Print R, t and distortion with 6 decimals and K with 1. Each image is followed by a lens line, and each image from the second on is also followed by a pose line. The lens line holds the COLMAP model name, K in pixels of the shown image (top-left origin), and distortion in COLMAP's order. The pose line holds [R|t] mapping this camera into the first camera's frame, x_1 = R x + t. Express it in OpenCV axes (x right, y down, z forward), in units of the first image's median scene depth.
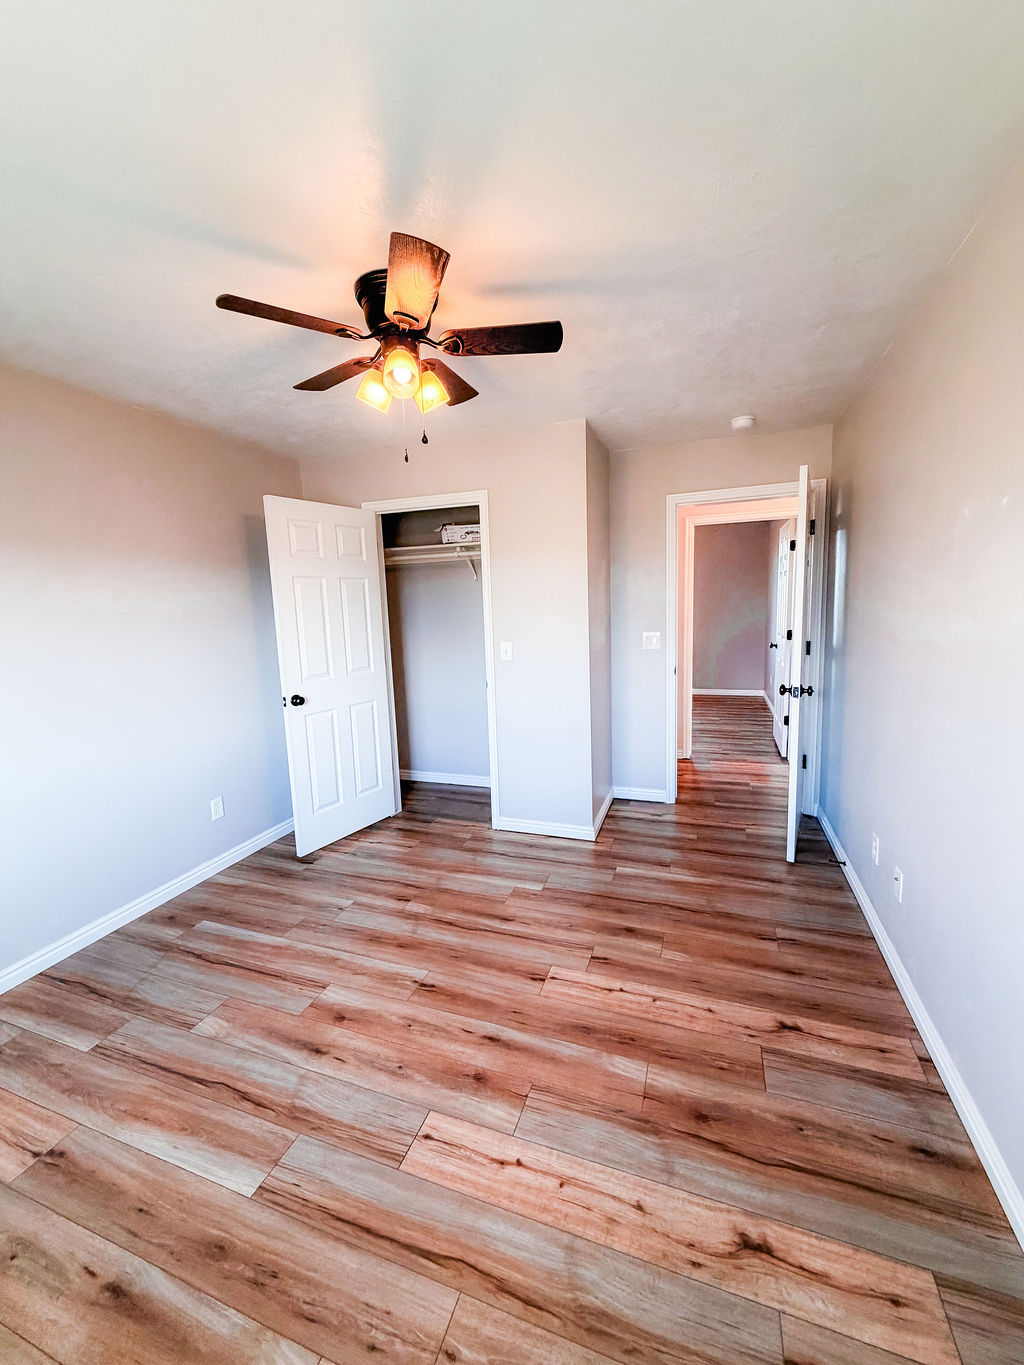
lens RADIAL K [[557.5, 0, 514.9], [0, 557.5, 677.0], [0, 0, 1]] dist [-0.002211, 0.000209]
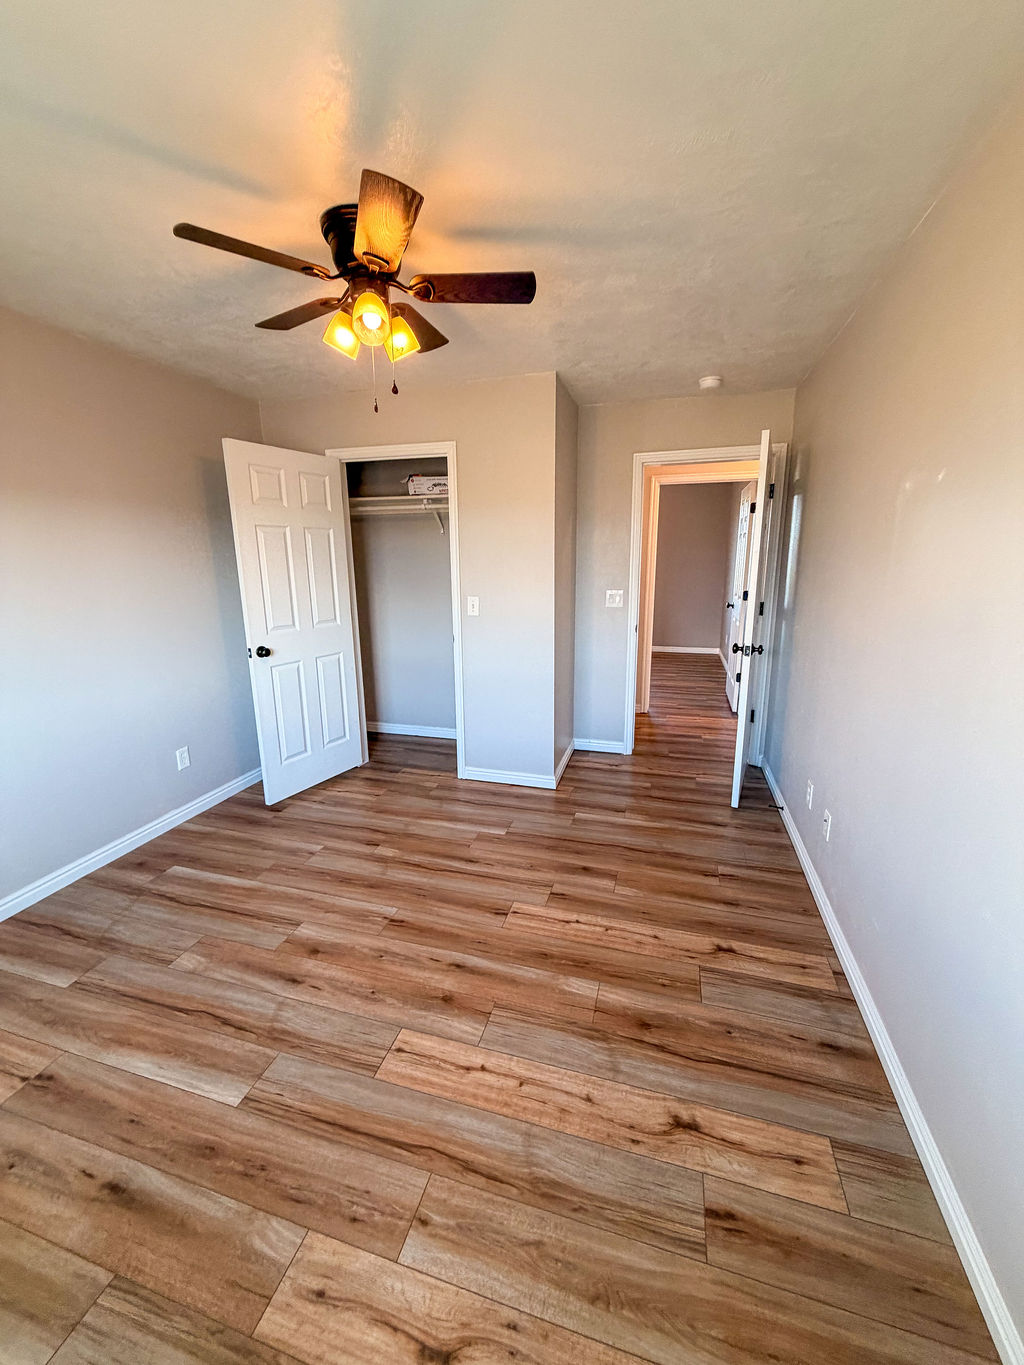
lens RADIAL K [[557.5, 0, 514.8], [0, 557.5, 680.2], [0, 0, 1]] dist [-0.002211, 0.000209]
pose [[0.997741, 0.010832, 0.066296, -0.006000], [-0.016543, 0.996140, 0.086205, -0.000905], [-0.065107, -0.087107, 0.994069, -0.026393]]
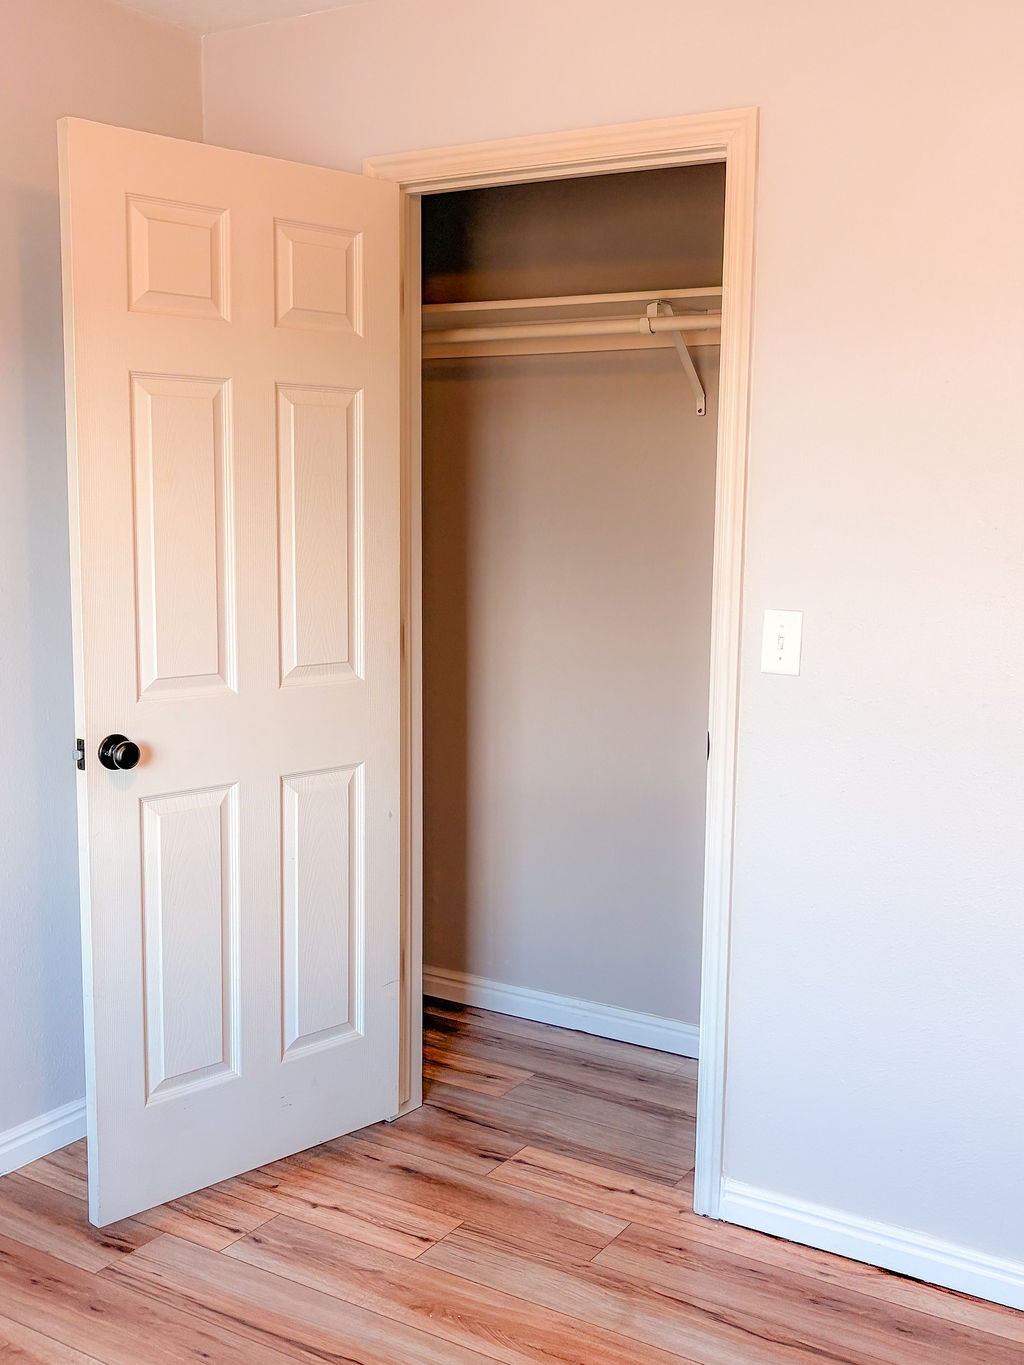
lens RADIAL K [[1477.0, 0, 506.3], [0, 1477.0, 671.3], [0, 0, 1]] dist [0.074505, 0.000000]
pose [[0.976581, 0.074512, -0.201834, 0.003445], [-0.075823, 0.997120, 0.001238, -0.023553], [0.201345, 0.014095, 0.979419, 0.190896]]
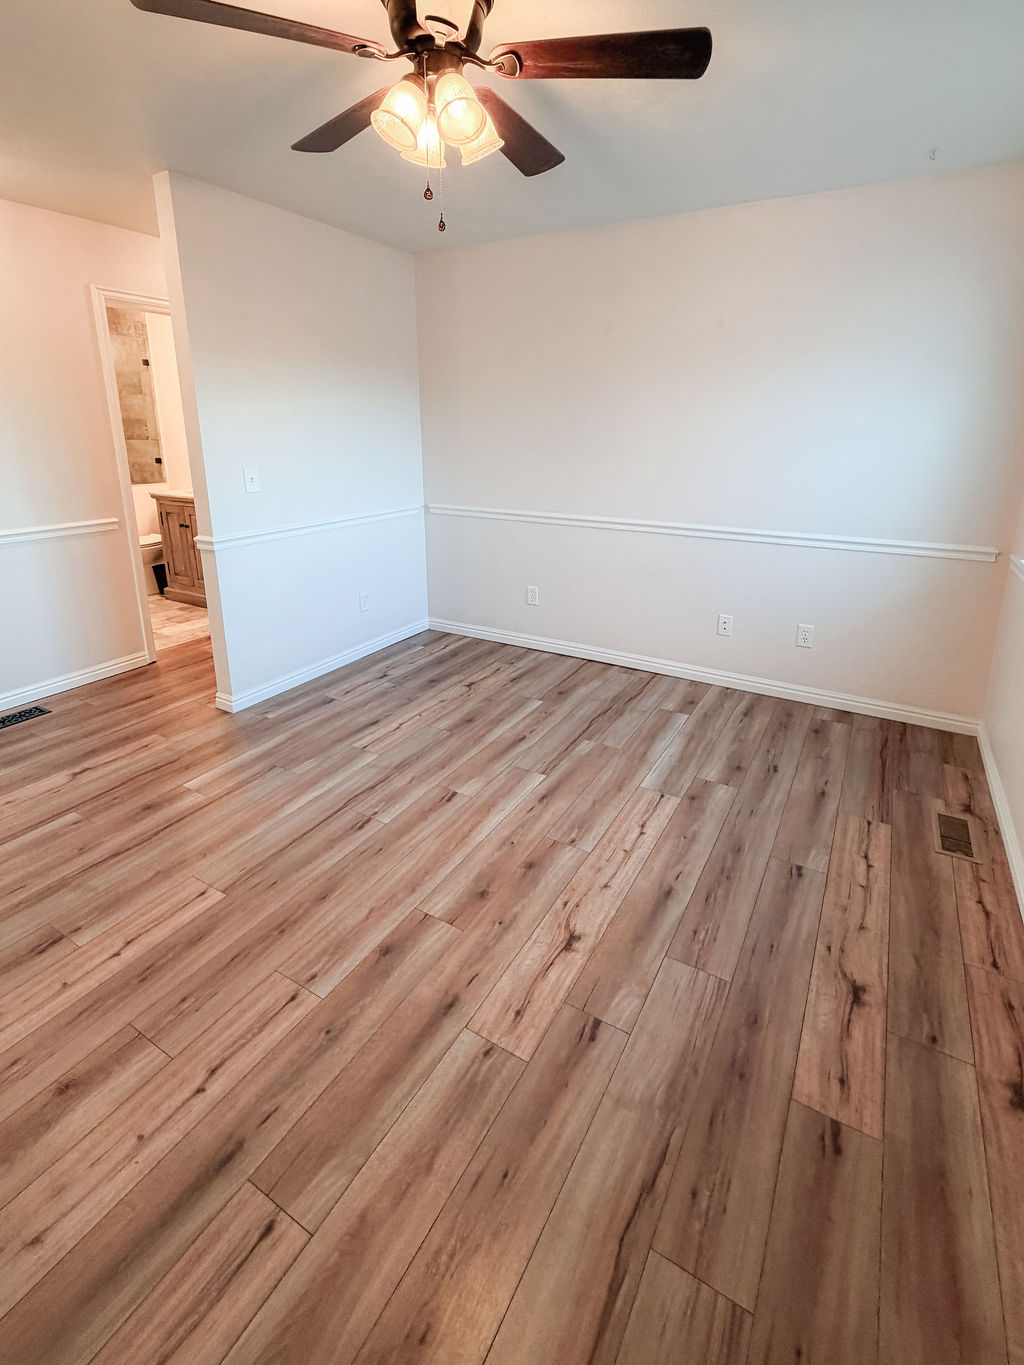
lens RADIAL K [[557.5, 0, 511.4], [0, 557.5, 675.1], [0, 0, 1]] dist [-0.002211, 0.000209]
pose [[-0.212381, 0.407359, -0.888230, 0.631620], [-0.043826, 0.904081, 0.425108, -0.044135], [0.976204, 0.129213, -0.174157, 0.466065]]
